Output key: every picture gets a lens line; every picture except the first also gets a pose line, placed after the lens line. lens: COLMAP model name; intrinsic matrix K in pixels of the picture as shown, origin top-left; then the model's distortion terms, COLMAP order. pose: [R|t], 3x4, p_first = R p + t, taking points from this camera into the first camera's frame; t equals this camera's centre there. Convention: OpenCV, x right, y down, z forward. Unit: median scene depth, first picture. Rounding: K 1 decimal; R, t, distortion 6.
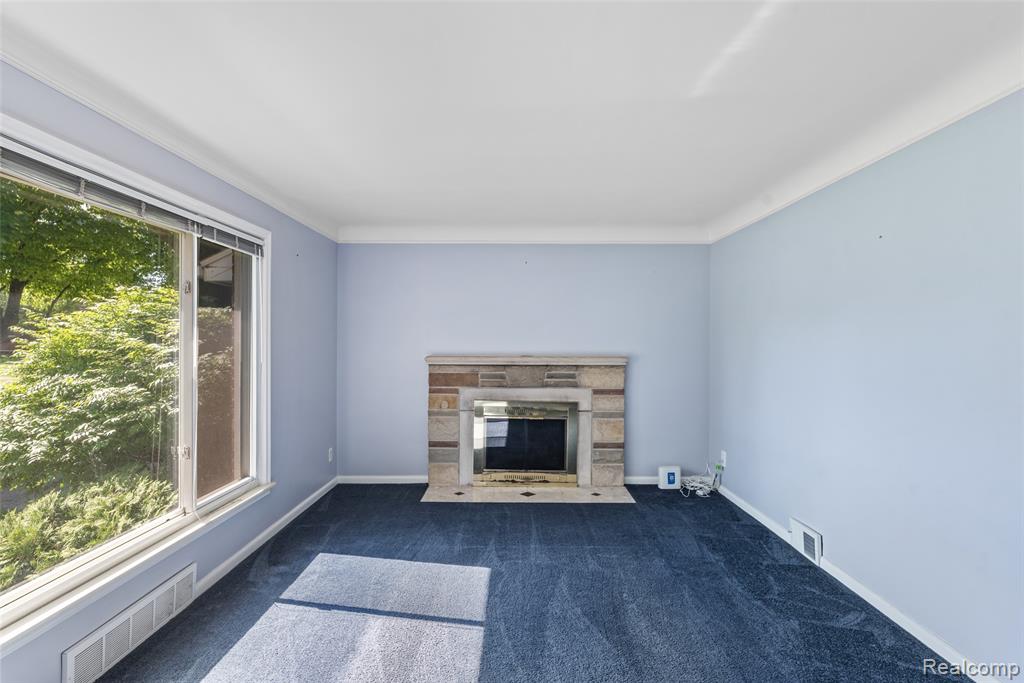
lens RADIAL K [[543.9, 0, 506.5], [0, 543.9, 343.2], [0, 0, 1]] dist [-0.002052, -0.000144]
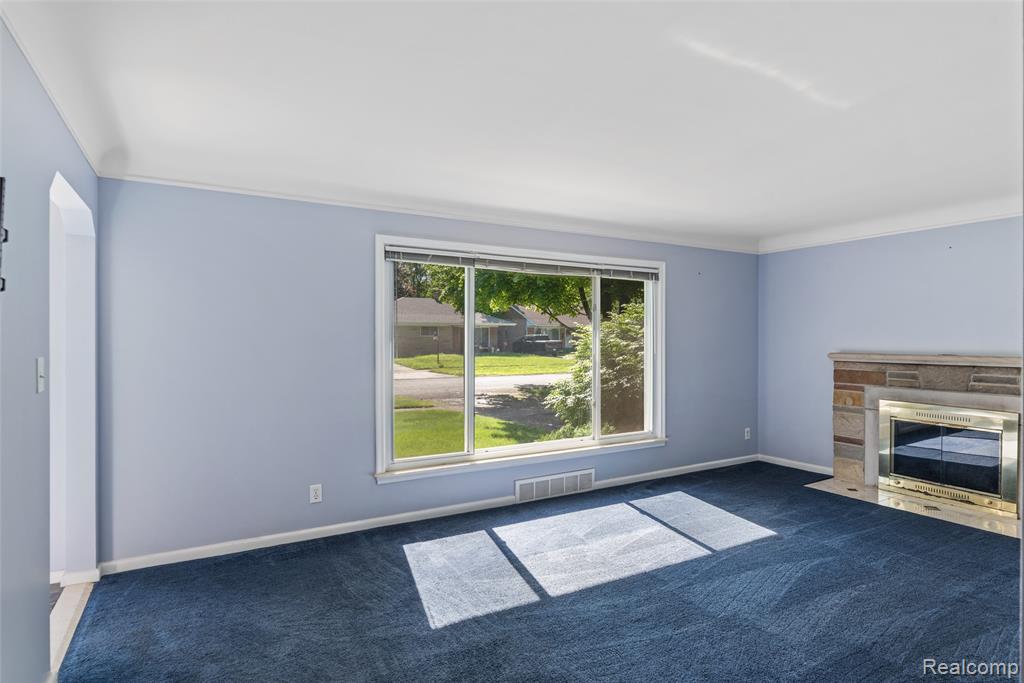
lens RADIAL K [[543.9, 0, 506.5], [0, 543.9, 343.2], [0, 0, 1]] dist [-0.002052, -0.000144]
pose [[0.498107, 0.004014, -0.867106, 0.537915], [-0.000399, 0.999990, 0.004400, 0.001415], [0.867116, -0.001846, 0.498104, -0.063617]]
